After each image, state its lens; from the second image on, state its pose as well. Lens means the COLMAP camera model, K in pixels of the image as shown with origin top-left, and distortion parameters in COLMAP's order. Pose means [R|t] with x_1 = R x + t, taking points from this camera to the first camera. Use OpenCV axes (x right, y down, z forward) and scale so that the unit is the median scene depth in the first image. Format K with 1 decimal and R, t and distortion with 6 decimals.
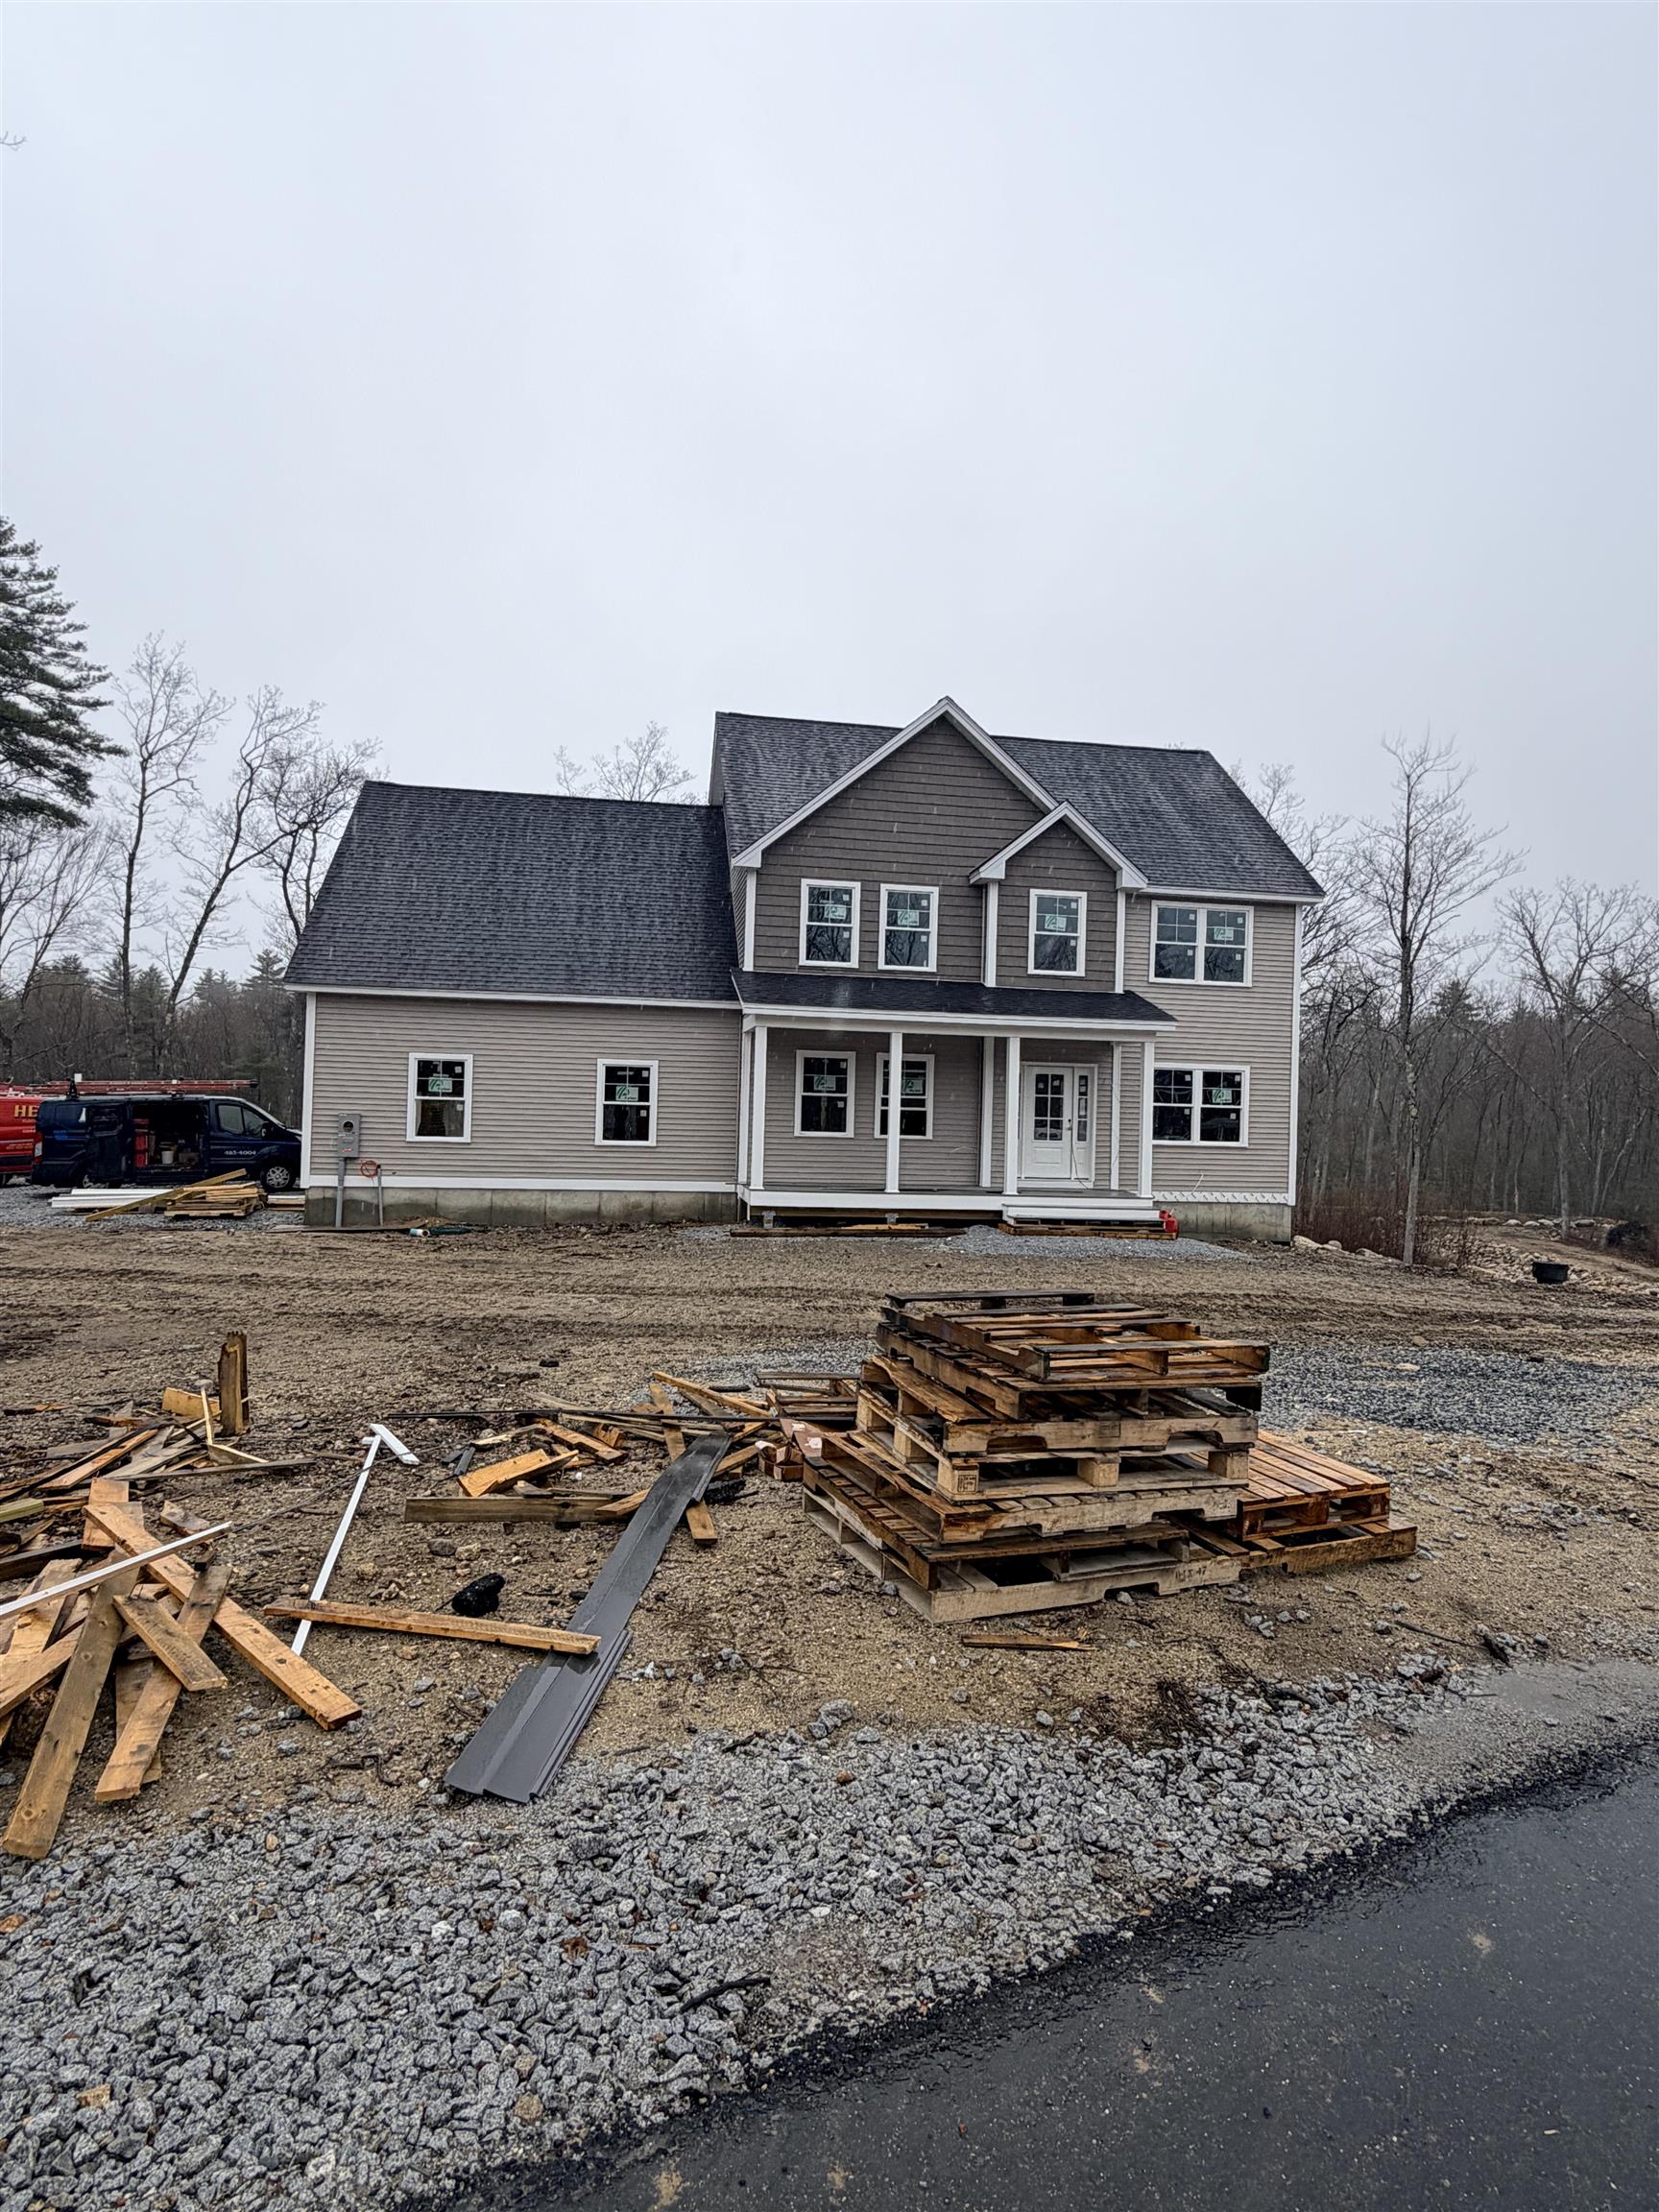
lens RADIAL K [[1239.2, 0, 829.0], [0, 1239.2, 1108.8], [0, 0, 1]] dist [0.035190, 0.002300]
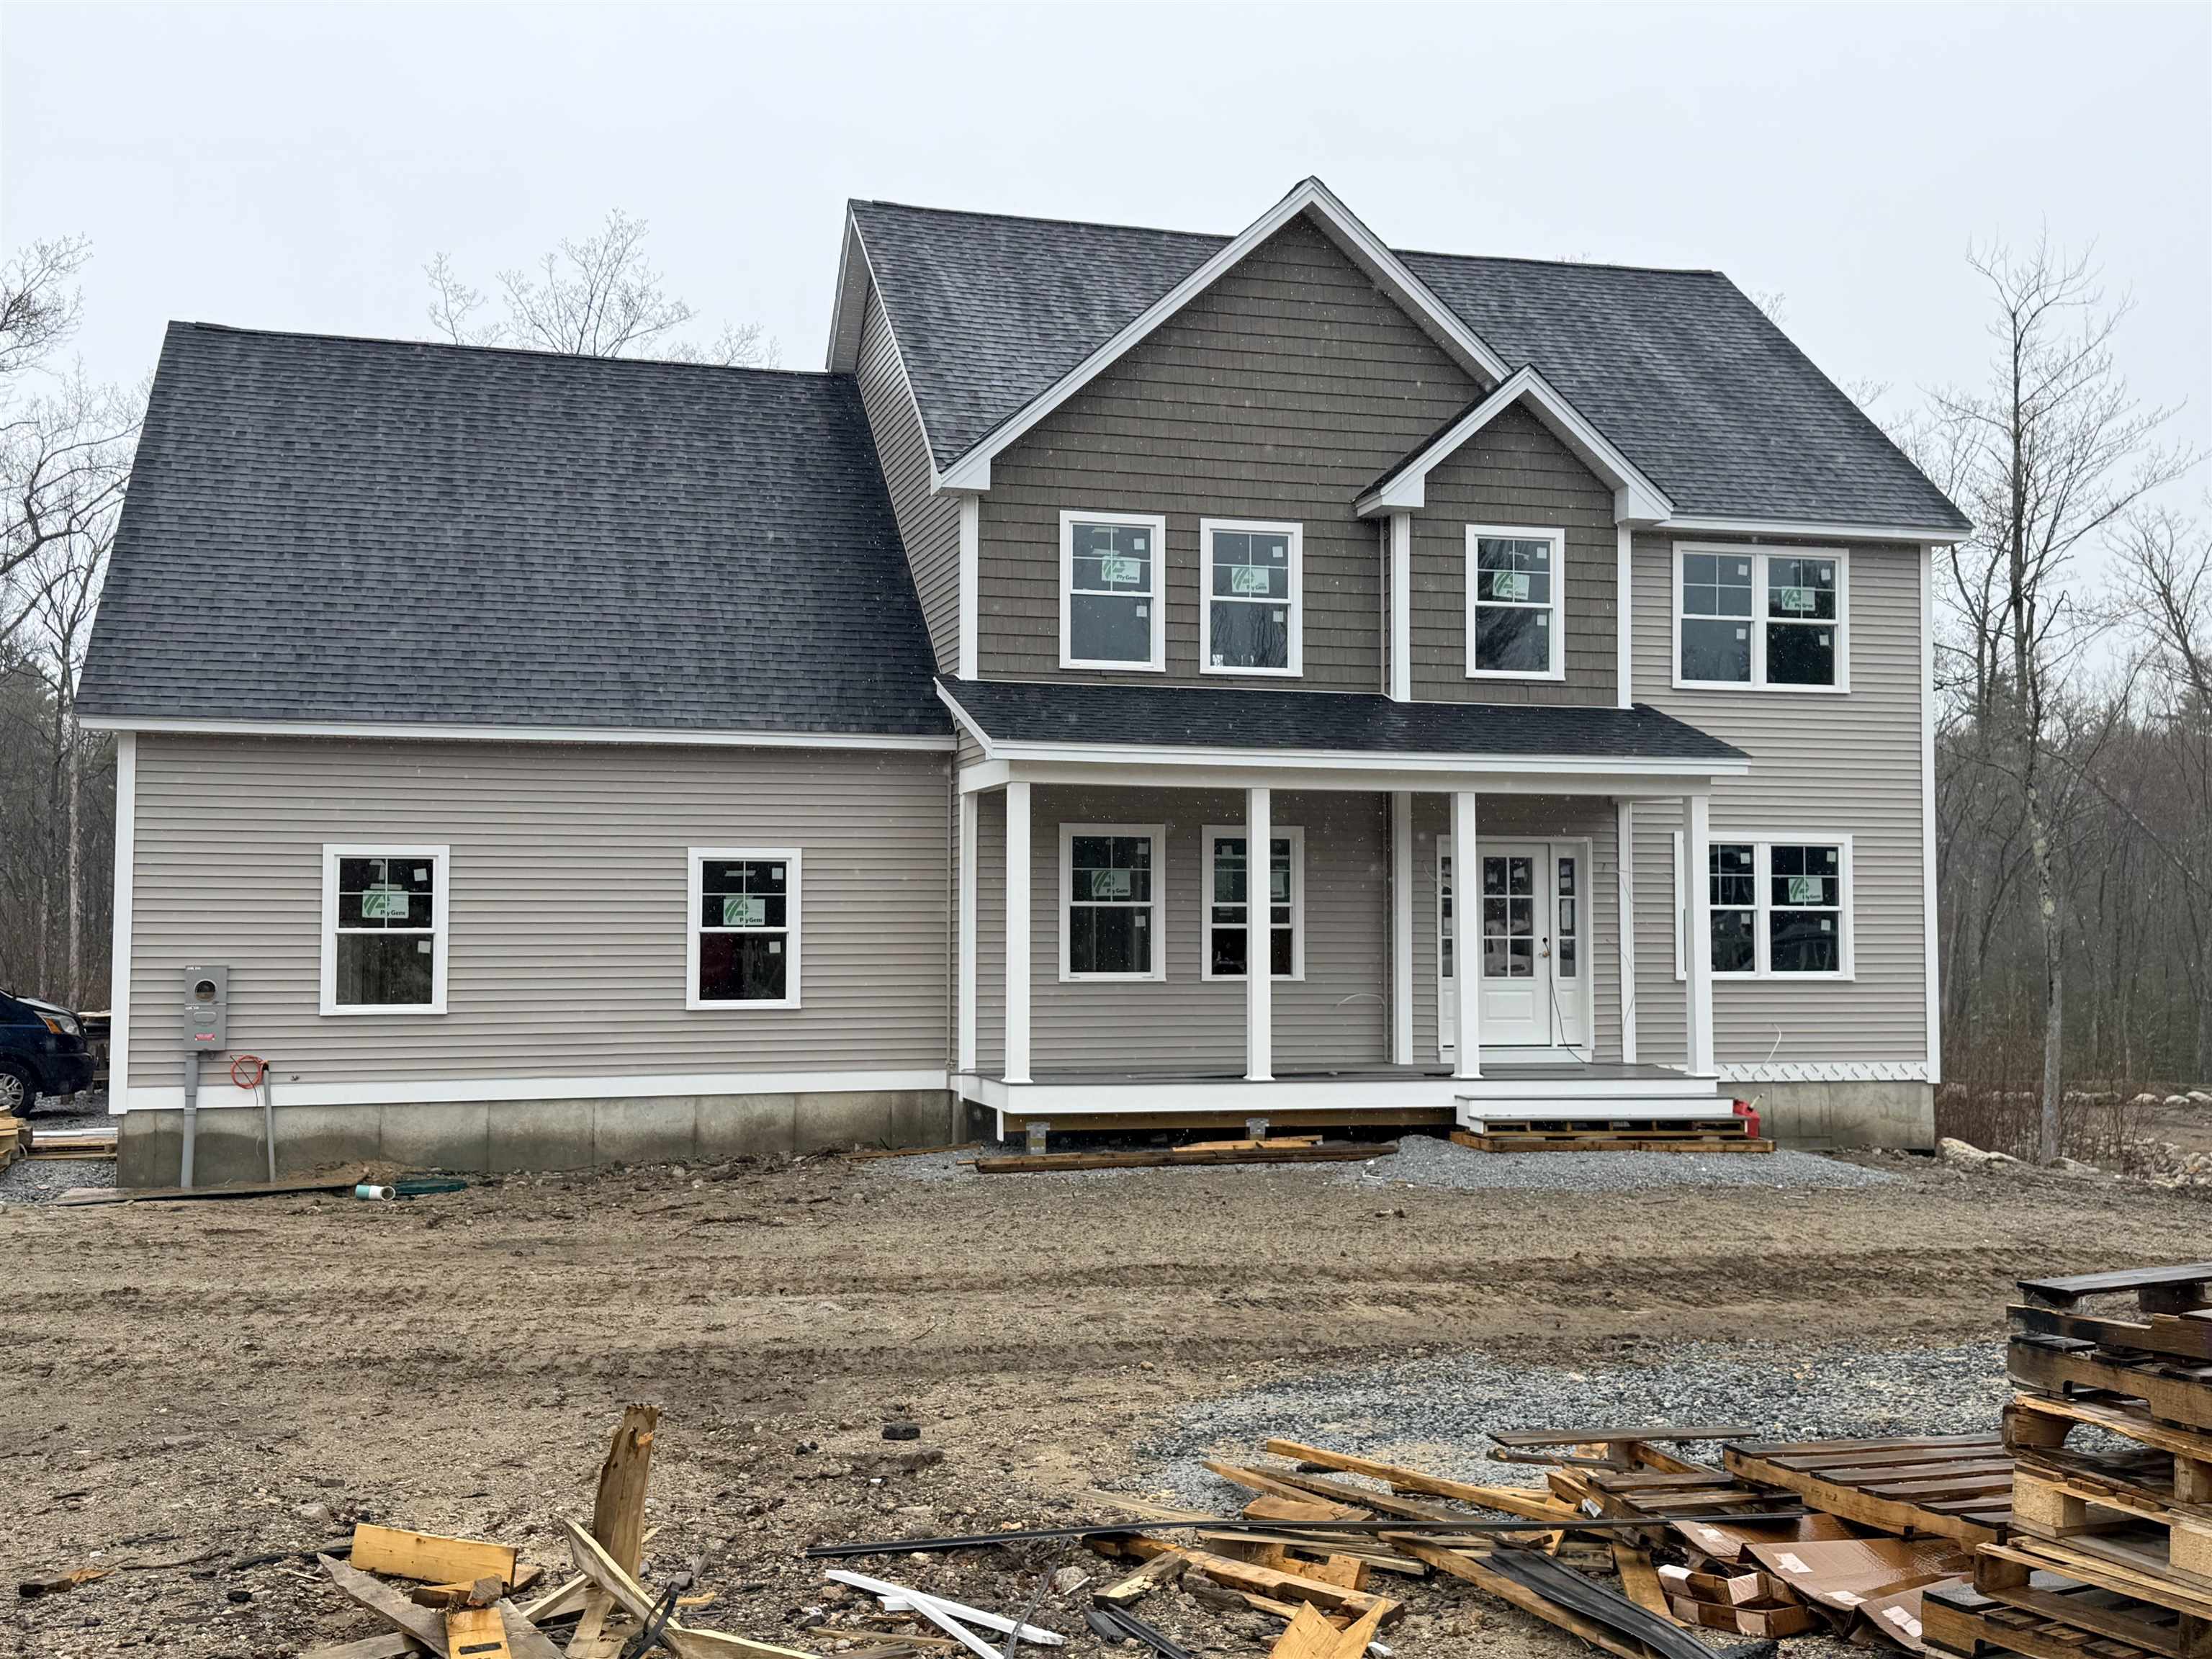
lens RADIAL K [[2287.5, 0, 1105.8], [0, 2287.5, 840.5], [0, 0, 1]] dist [0.135050, 0.000000]
pose [[0.994253, -0.021906, 0.104790, -0.110077], [0.025597, 0.999094, -0.034001, -0.005135], [-0.103950, 0.036488, 0.993913, -0.000604]]
